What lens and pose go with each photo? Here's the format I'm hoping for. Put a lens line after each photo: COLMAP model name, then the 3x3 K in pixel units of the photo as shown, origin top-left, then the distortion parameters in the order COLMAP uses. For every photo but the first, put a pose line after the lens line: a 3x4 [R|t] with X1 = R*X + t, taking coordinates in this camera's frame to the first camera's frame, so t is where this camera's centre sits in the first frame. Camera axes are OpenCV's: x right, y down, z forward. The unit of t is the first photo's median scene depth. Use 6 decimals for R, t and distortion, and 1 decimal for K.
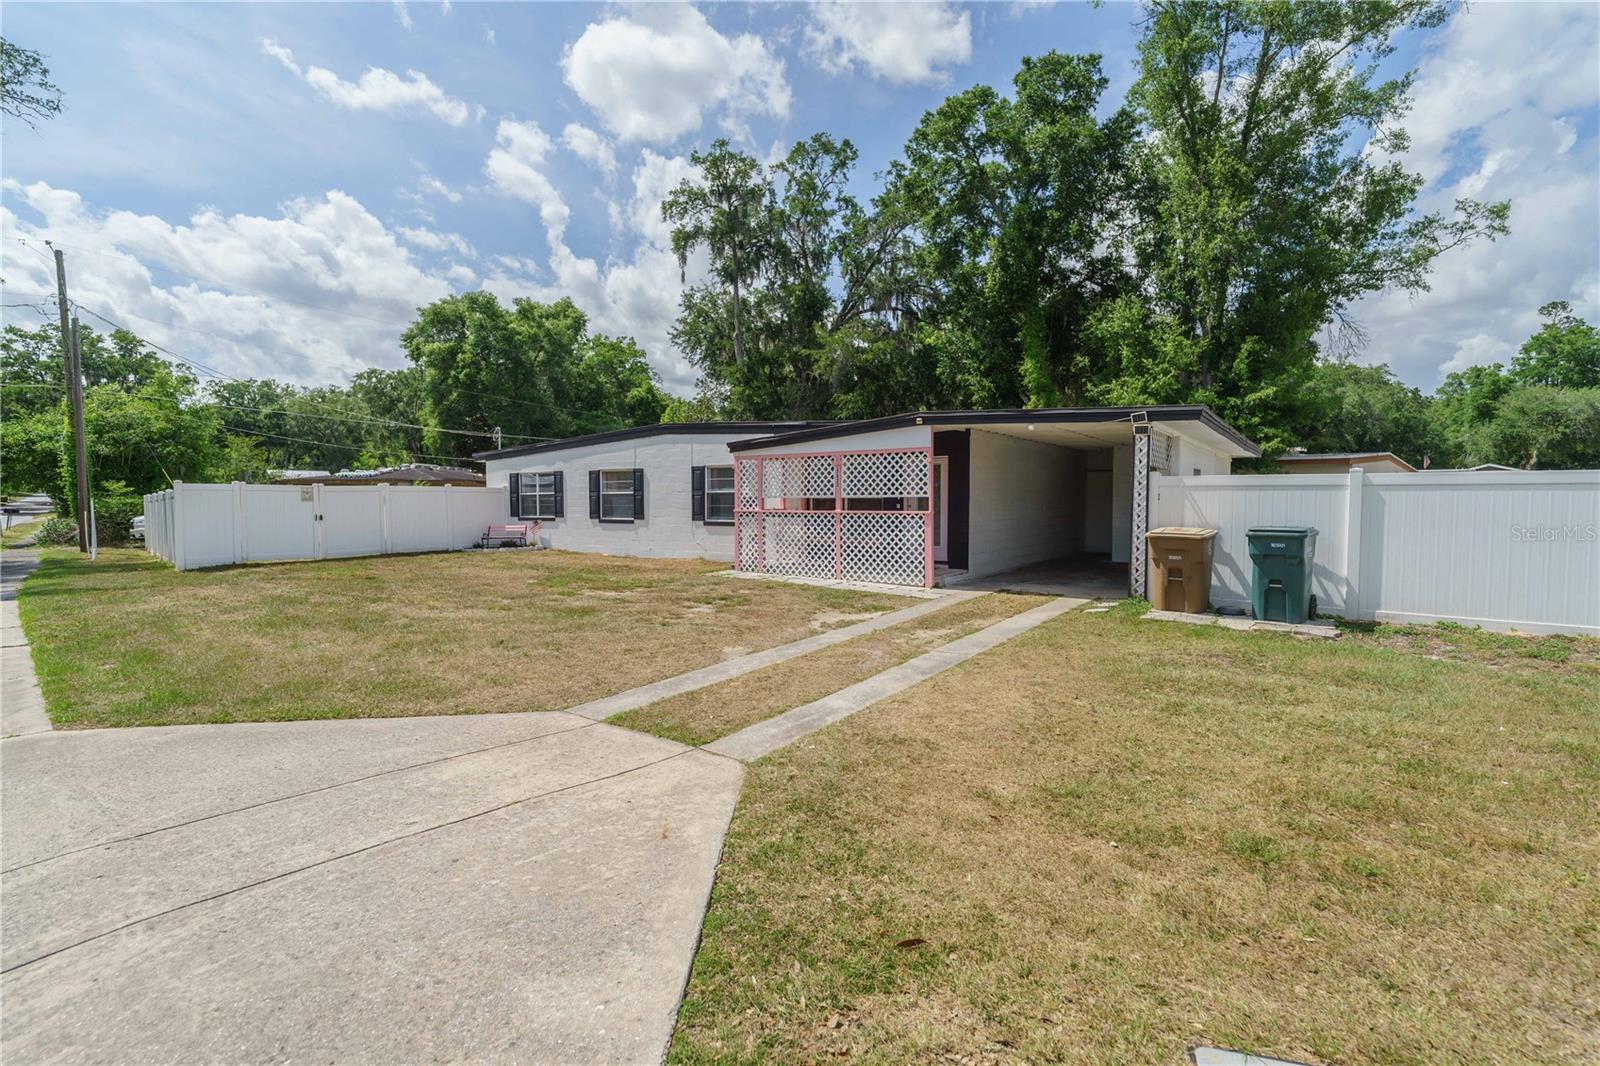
lens RADIAL K [[750.5, 0, 801.9], [0, 750.5, 534.7], [0, 0, 1]] dist [-0.011572, 0.002218]
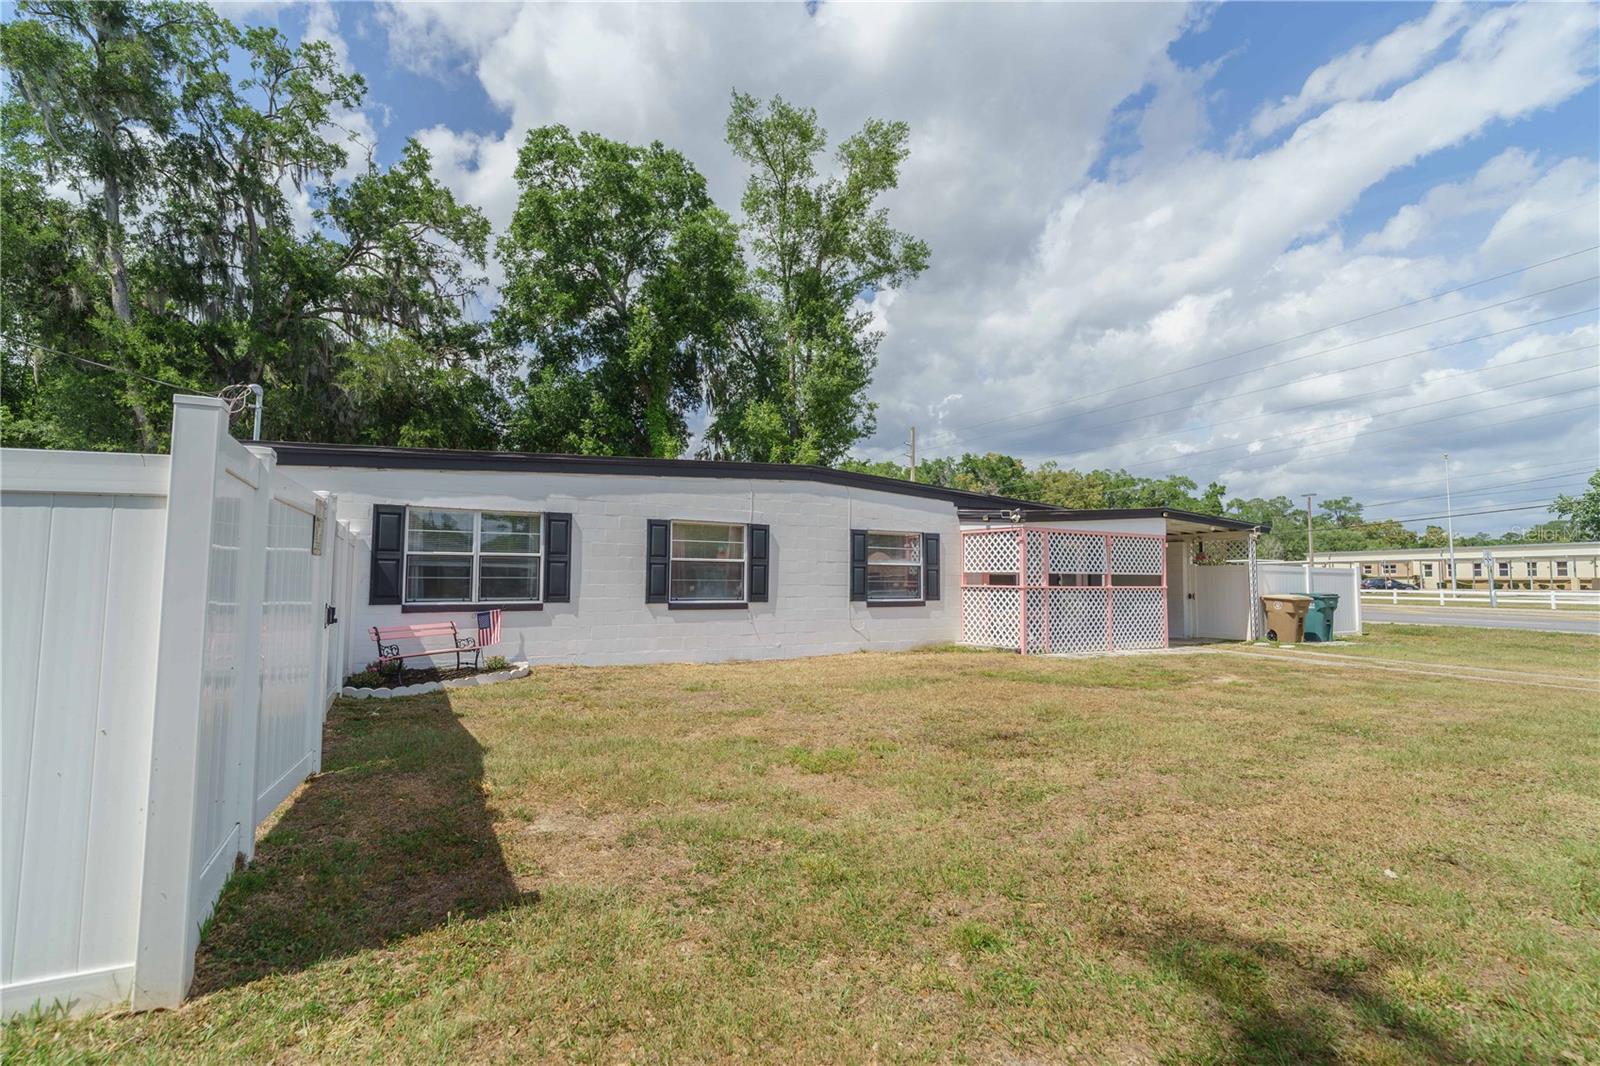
lens RADIAL K [[750.5, 0, 801.9], [0, 750.5, 534.7], [0, 0, 1]] dist [-0.011572, 0.002218]
pose [[0.390744, 0.062669, 0.918364, -0.658498], [0.036237, 0.995859, -0.083375, -0.018489], [-0.919786, 0.065857, 0.386855, 0.578900]]
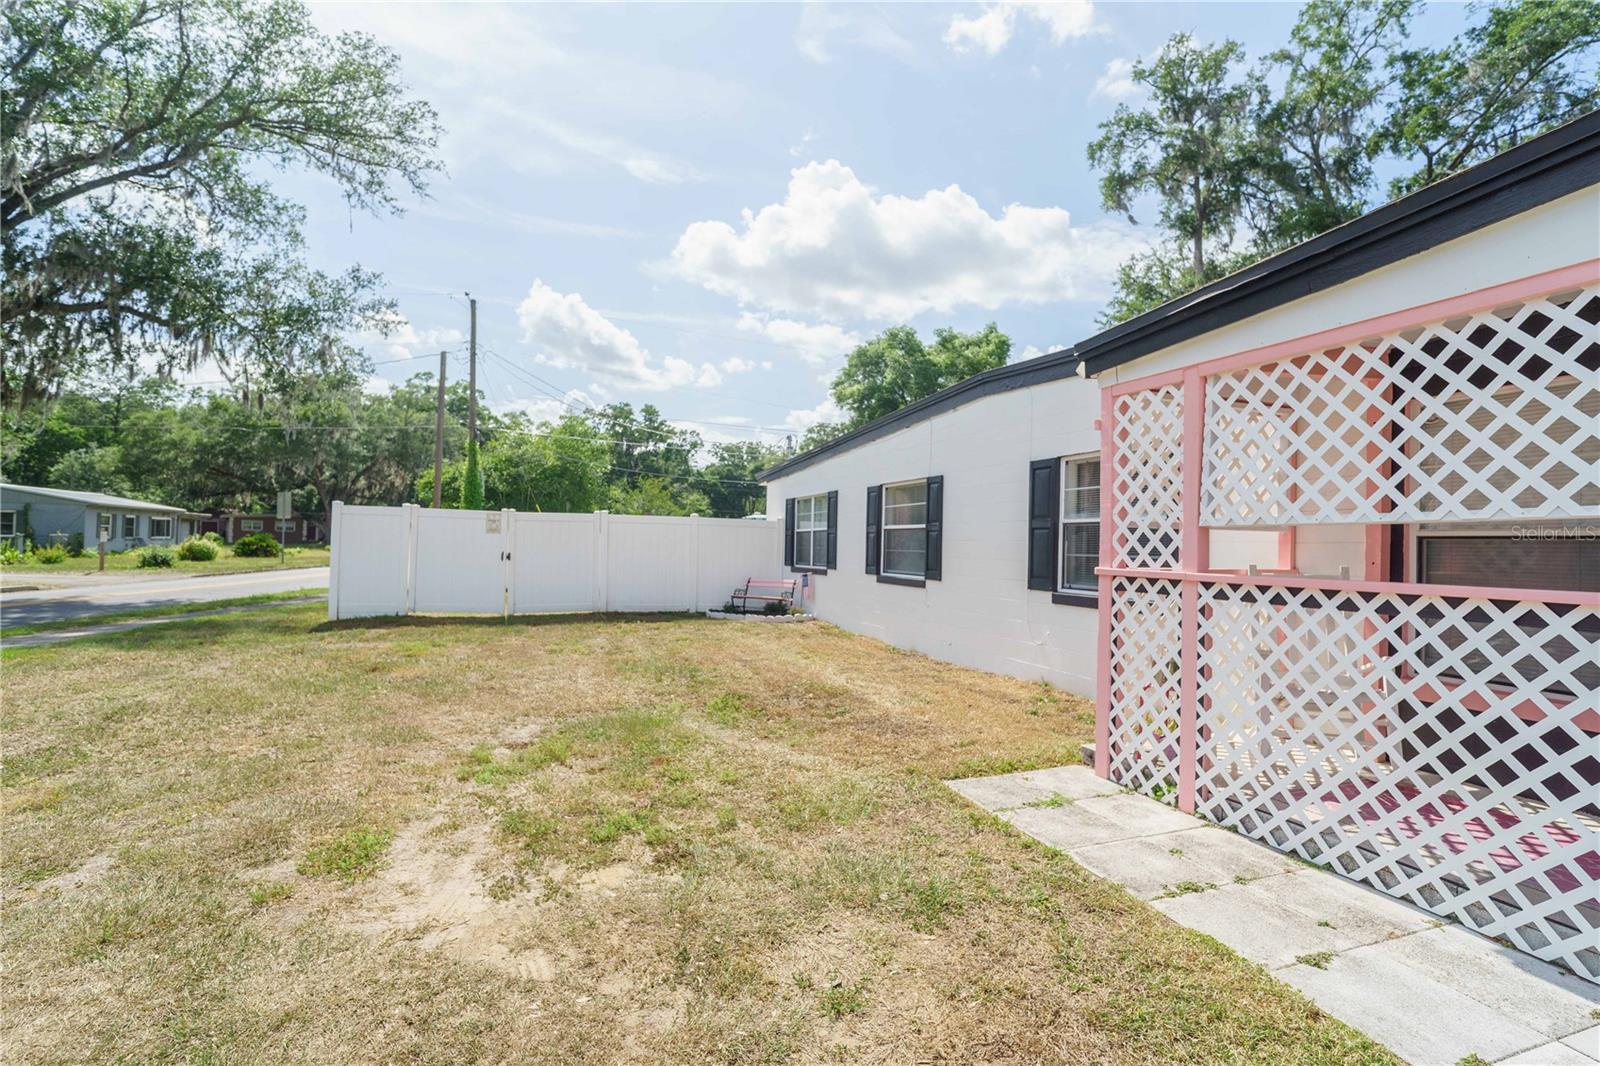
lens RADIAL K [[750.5, 0, 801.9], [0, 750.5, 534.7], [0, 0, 1]] dist [-0.011572, 0.002218]
pose [[0.832021, 0.013523, -0.554580, -0.015147], [-0.052310, 0.997161, -0.054164, -0.015626], [0.552273, 0.074075, 0.830366, 0.446142]]
